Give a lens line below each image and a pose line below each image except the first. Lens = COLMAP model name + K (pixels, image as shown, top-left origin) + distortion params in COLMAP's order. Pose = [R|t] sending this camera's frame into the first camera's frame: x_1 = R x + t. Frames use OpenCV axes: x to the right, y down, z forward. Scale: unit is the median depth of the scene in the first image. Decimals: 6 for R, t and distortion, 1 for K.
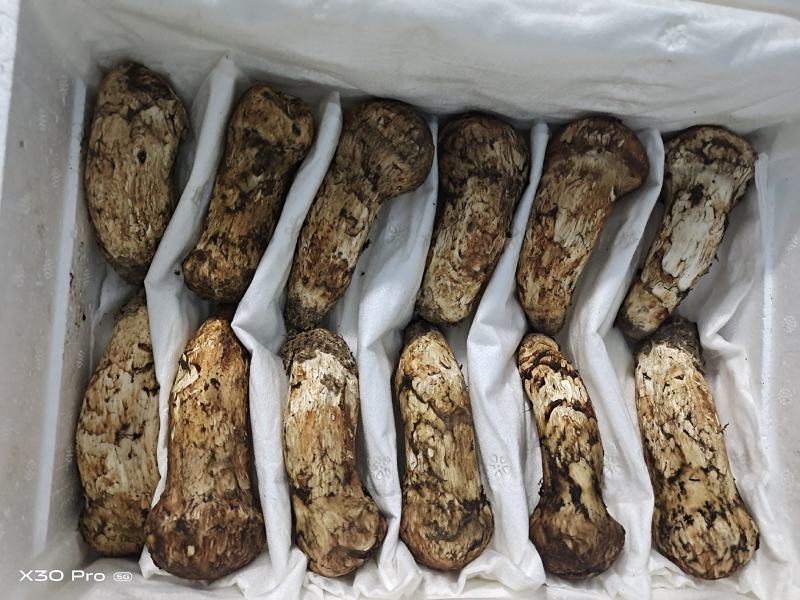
lens RADIAL K [[610.0, 0, 401.5], [0, 610.0, 298.4], [0, 0, 1]] dist [0.060201, -0.043282]
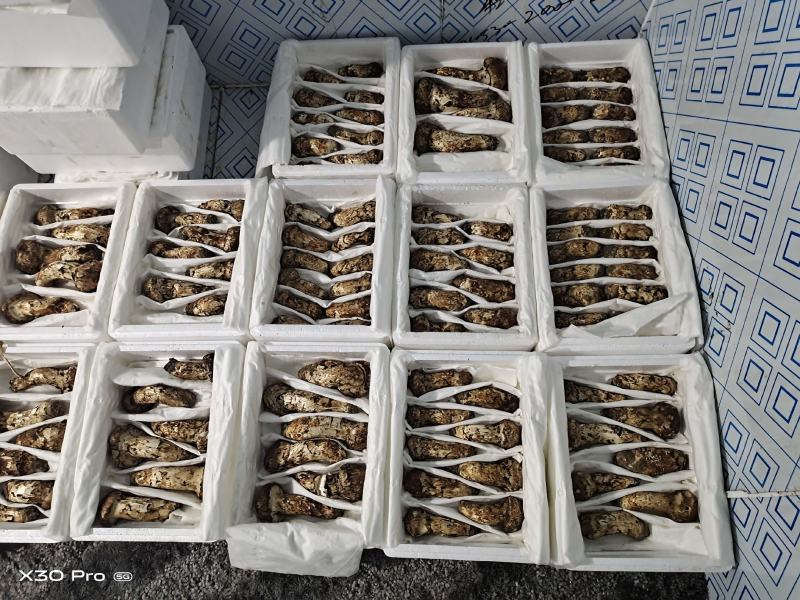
lens RADIAL K [[610.0, 0, 400.1], [0, 610.0, 301.3], [0, 0, 1]] dist [0.060201, -0.043282]
pose [[-0.034540, -0.966657, 0.253735, -1.317781], [0.999399, -0.034145, 0.005964, 0.530099], [0.002898, 0.253788, 0.967256, -3.226287]]
